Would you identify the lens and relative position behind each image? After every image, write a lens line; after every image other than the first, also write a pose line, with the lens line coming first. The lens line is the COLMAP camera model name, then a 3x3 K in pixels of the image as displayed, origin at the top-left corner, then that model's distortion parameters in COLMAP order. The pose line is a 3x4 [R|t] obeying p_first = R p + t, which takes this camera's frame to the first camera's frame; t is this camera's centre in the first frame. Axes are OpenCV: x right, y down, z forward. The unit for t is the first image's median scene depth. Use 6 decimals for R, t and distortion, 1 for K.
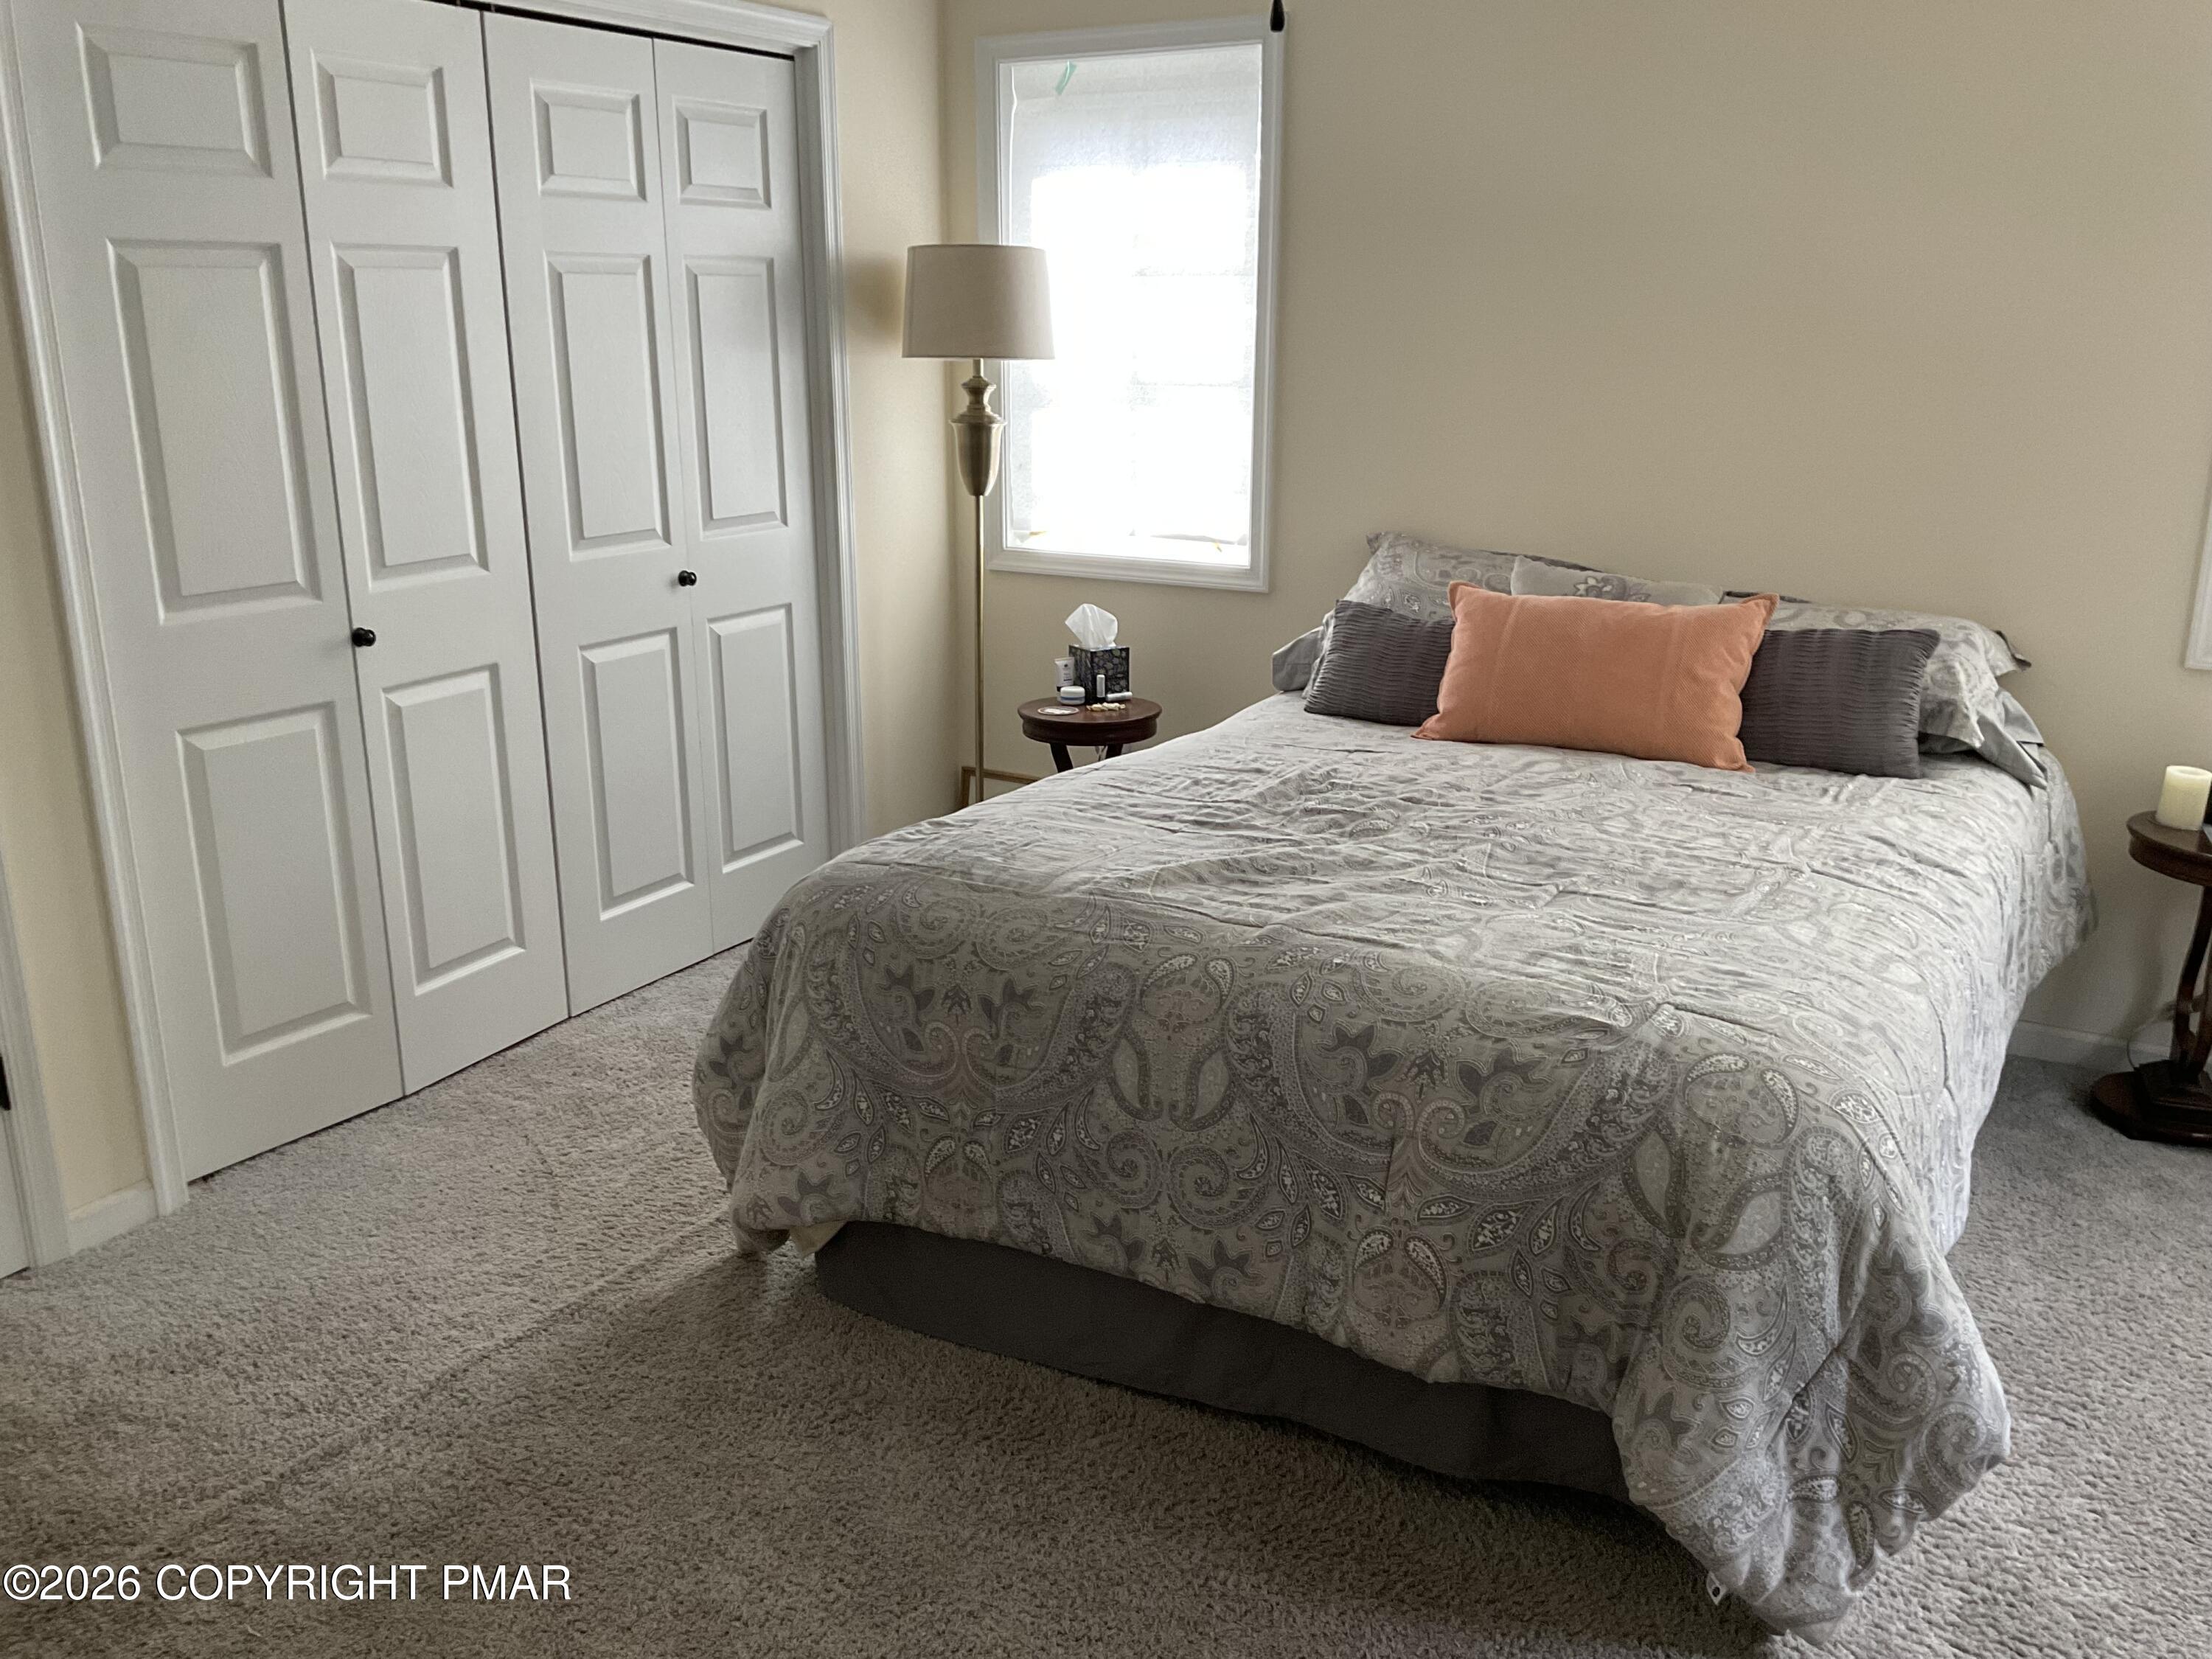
lens RADIAL K [[1827.2, 0, 1106.0], [0, 1827.2, 829.5], [0, 0, 1]] dist [0.058267, -0.133898]
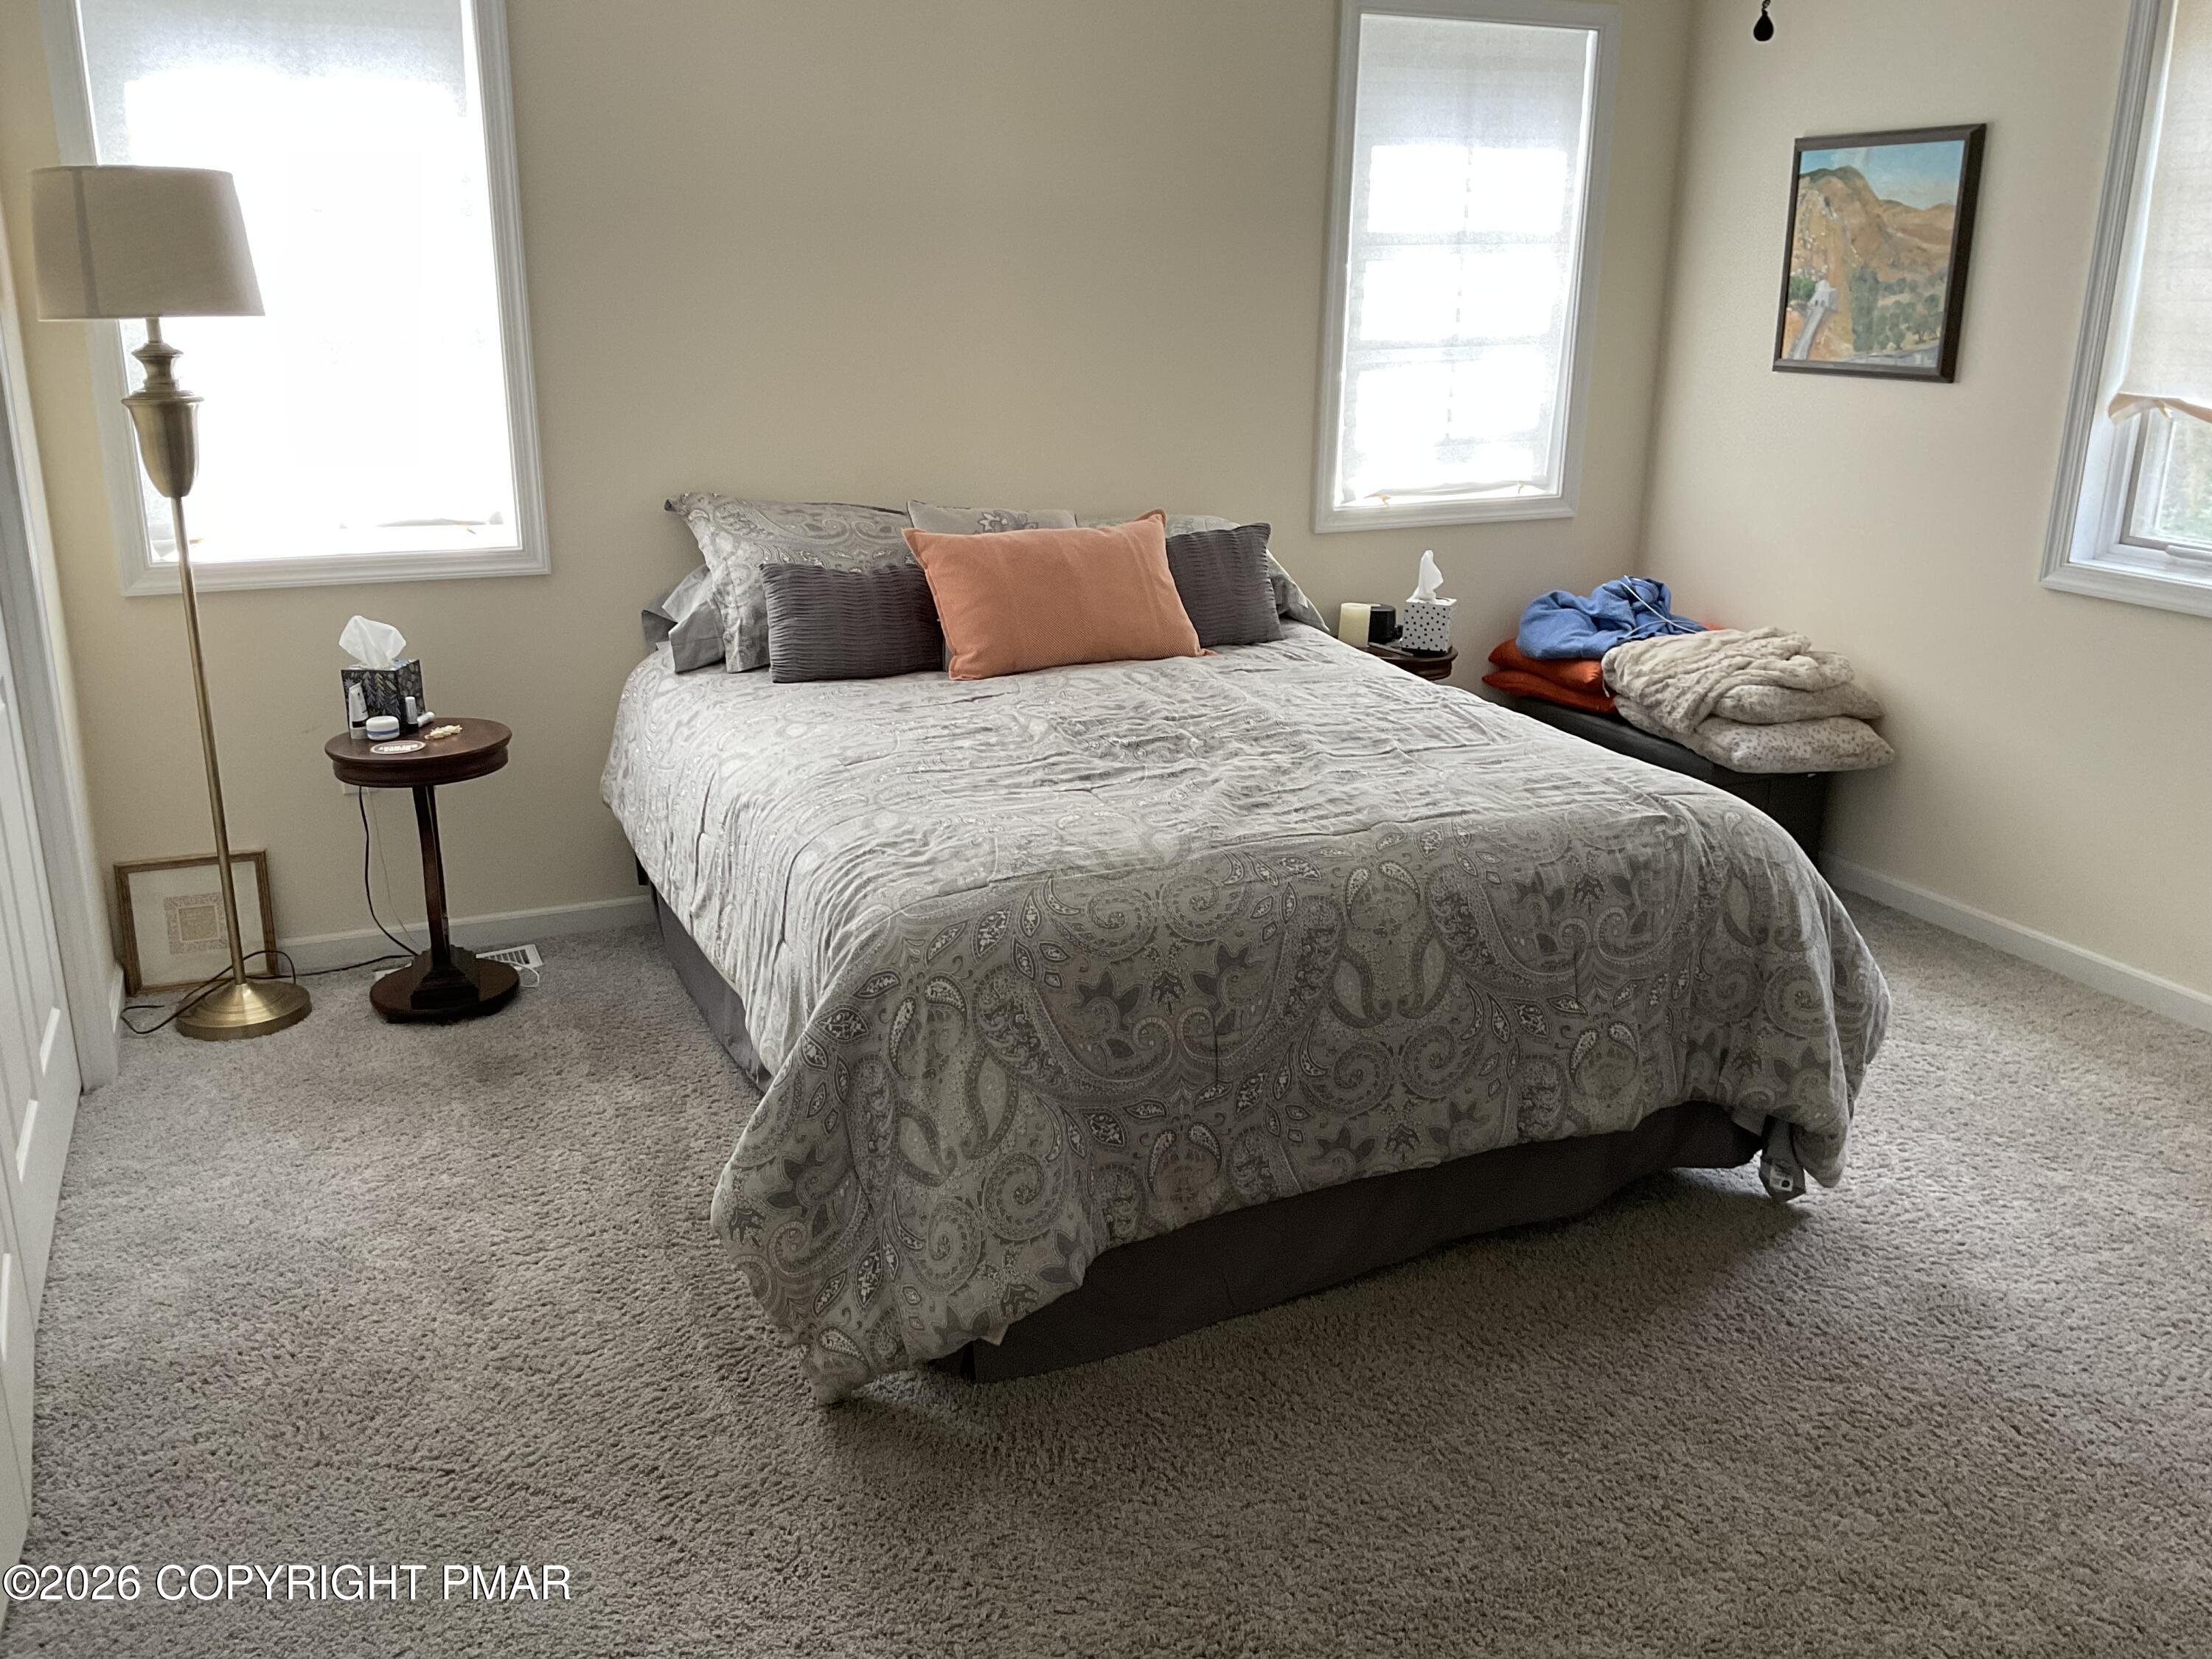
lens RADIAL K [[1849.8, 0, 1106.3], [0, 1849.8, 807.2], [0, 0, 1]] dist [0.059092, -0.131388]
pose [[0.577527, -0.226508, 0.784319, -0.858959], [0.212672, 0.969309, 0.123333, -0.128137], [-0.788183, 0.095574, 0.607974, 0.431568]]
